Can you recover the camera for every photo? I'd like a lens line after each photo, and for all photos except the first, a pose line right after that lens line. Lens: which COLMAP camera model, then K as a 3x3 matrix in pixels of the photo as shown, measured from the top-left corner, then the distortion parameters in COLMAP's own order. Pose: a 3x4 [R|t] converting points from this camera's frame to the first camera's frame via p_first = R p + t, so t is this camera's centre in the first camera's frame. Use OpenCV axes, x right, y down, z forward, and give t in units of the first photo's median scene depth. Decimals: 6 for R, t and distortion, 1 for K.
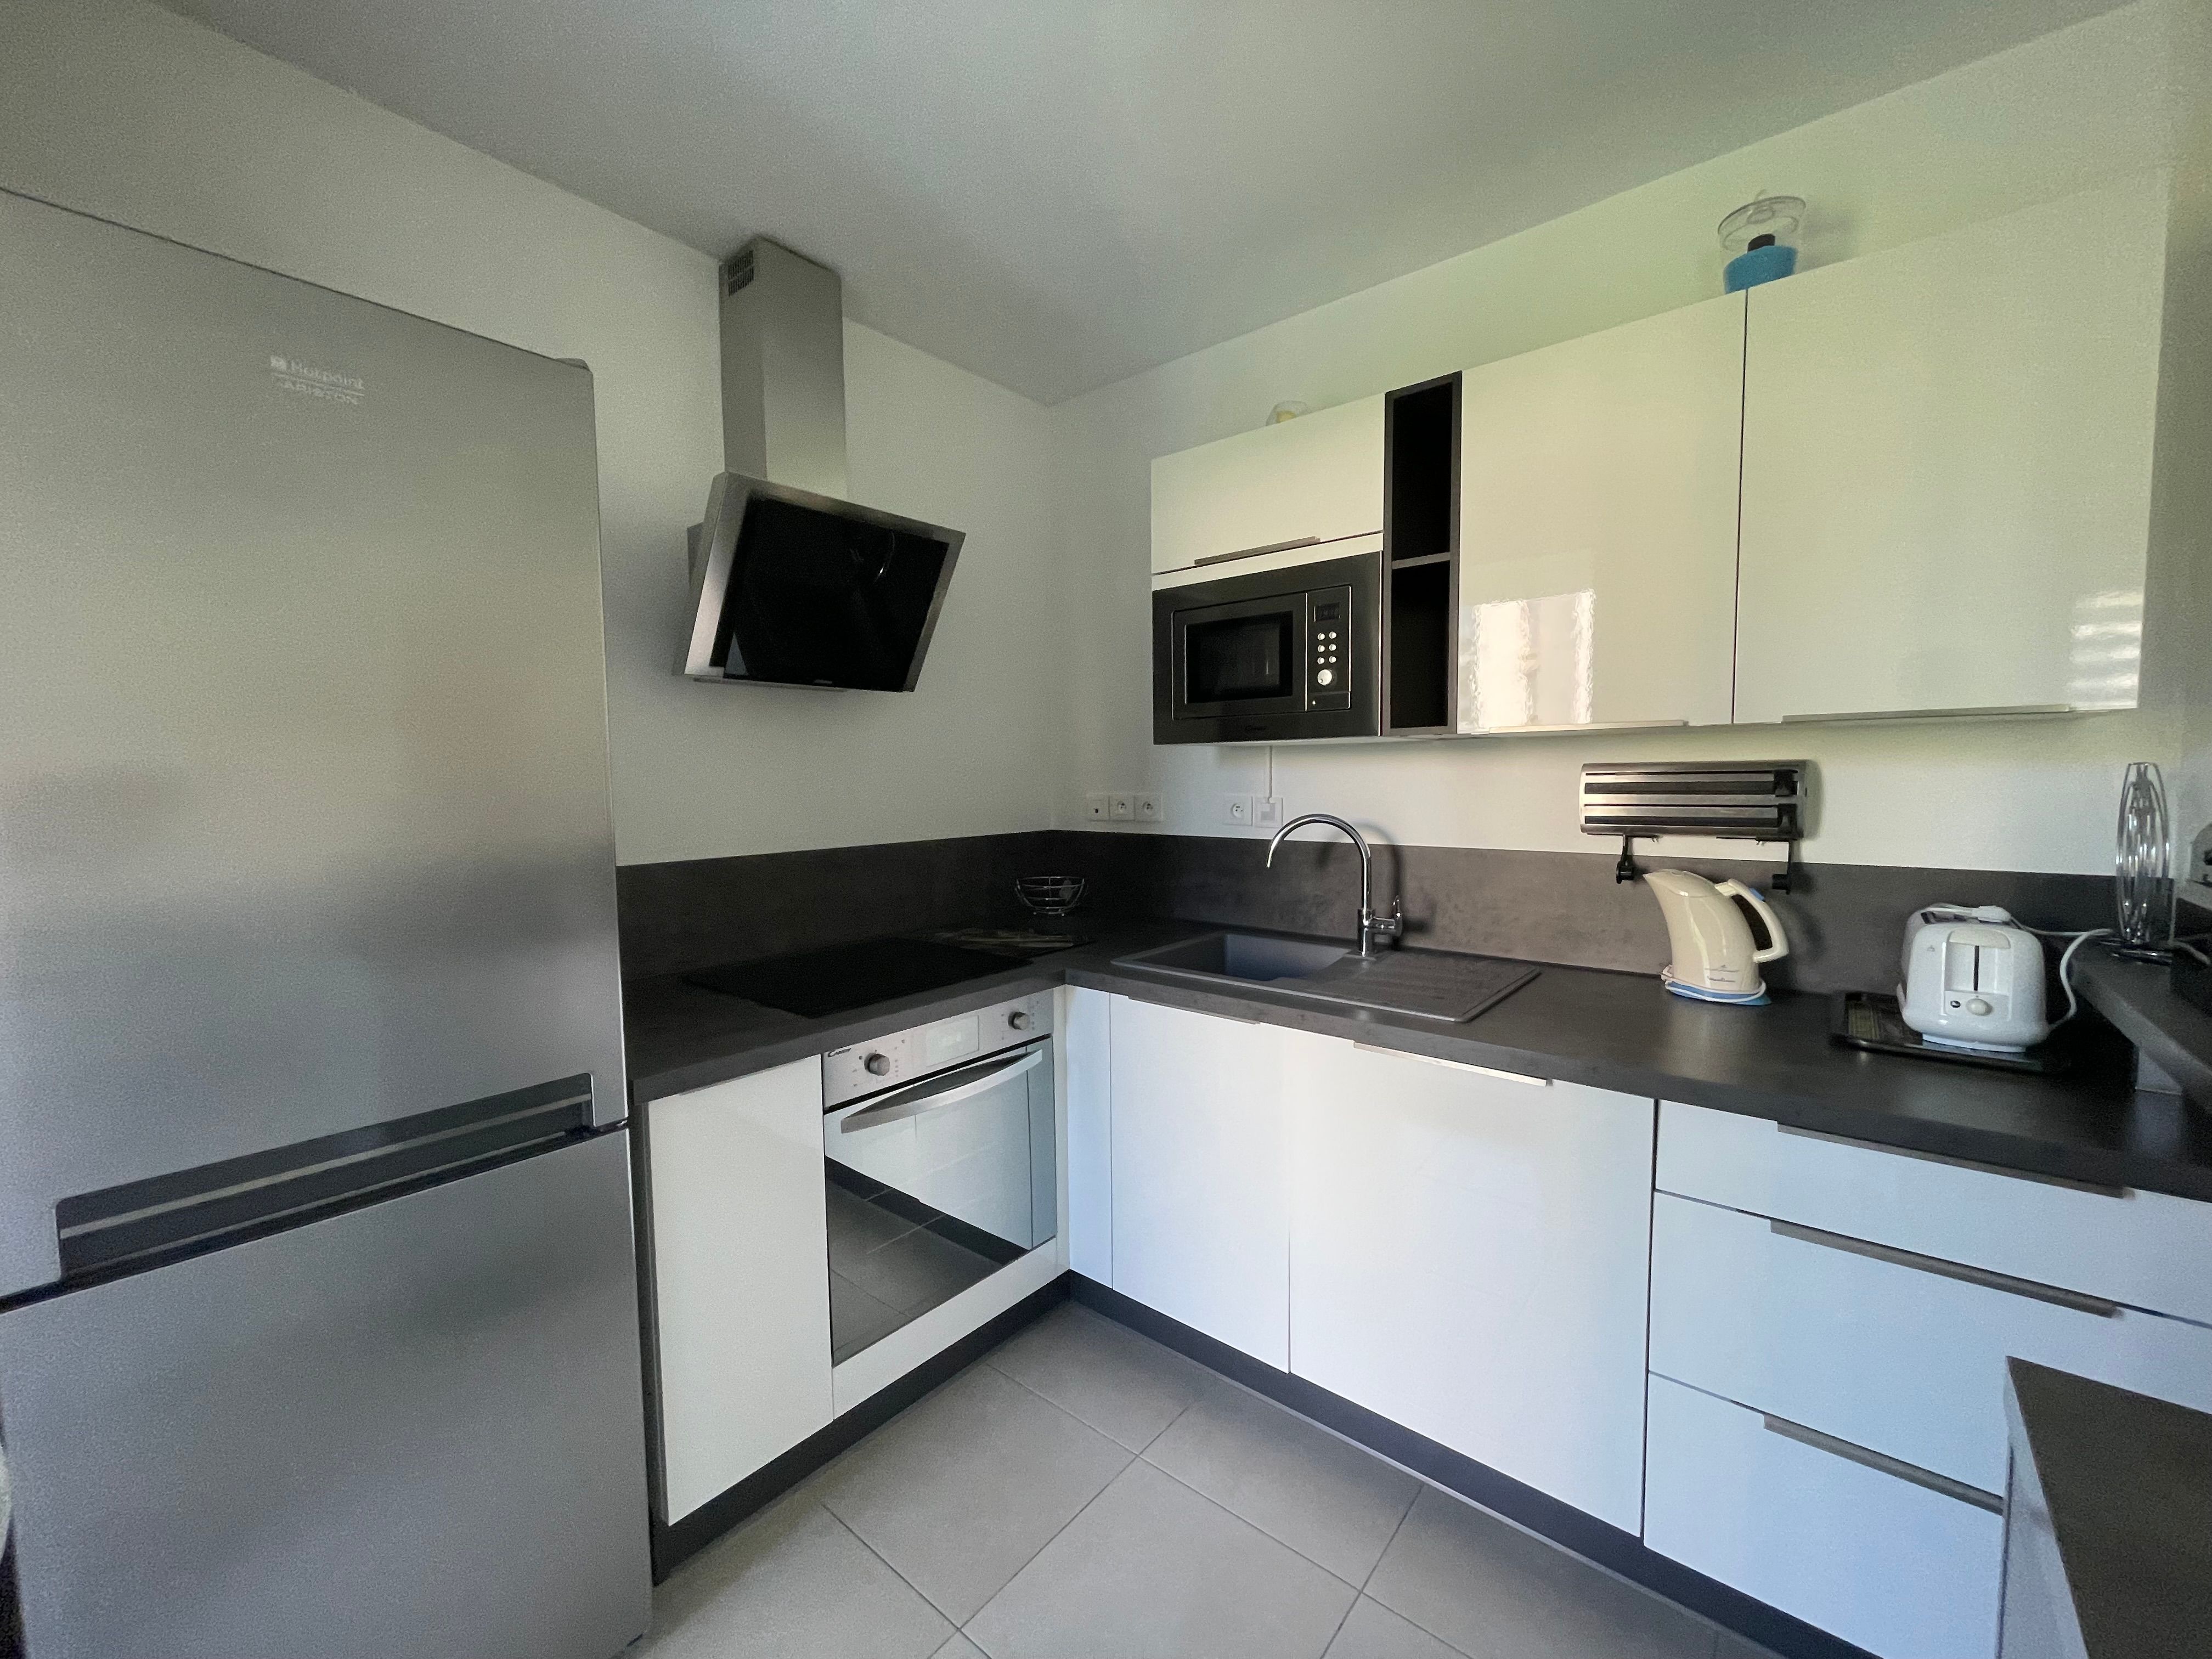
lens RADIAL K [[889.3, 0, 1099.7], [0, 889.3, 830.1], [0, 0, 1]] dist [-0.000953, -0.000528]
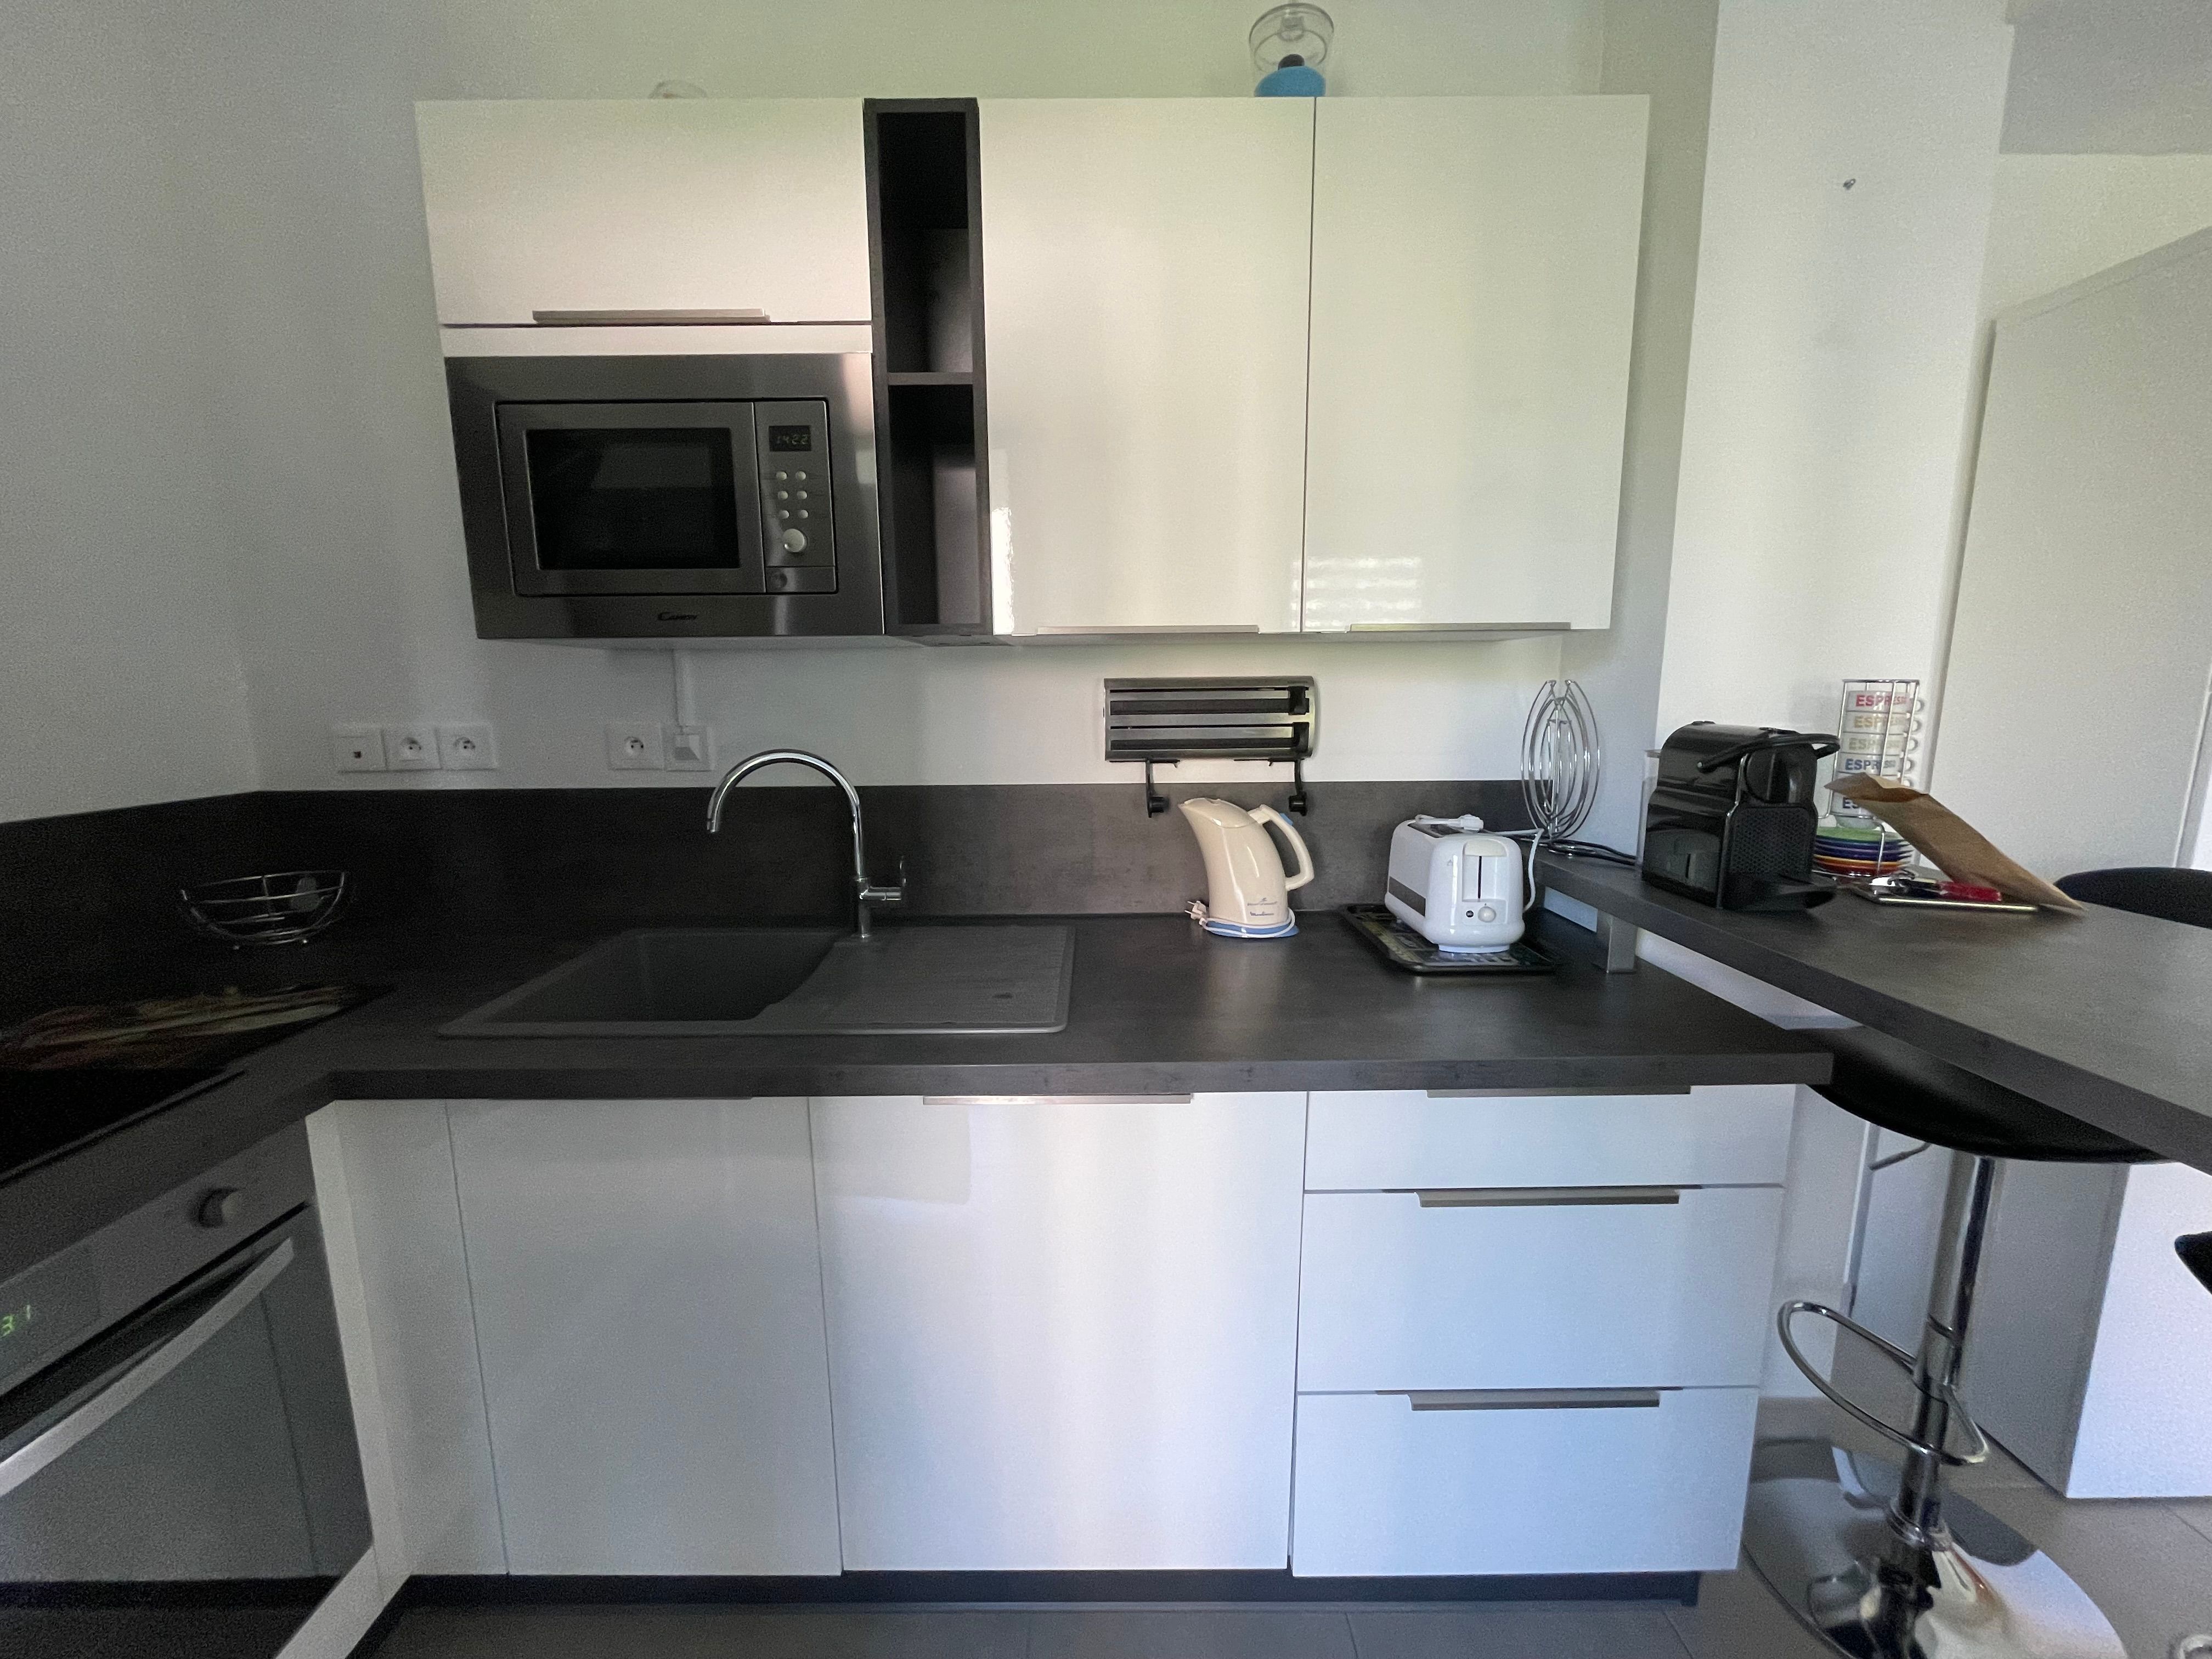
lens RADIAL K [[892.1, 0, 1098.4], [0, 892.1, 833.4], [0, 0, 1]] dist [-0.001117, -0.000366]
pose [[0.762275, -0.098430, 0.639725, -0.018991], [0.040867, 0.993716, 0.104201, -0.018320], [-0.645961, -0.053286, 0.761508, 0.375812]]
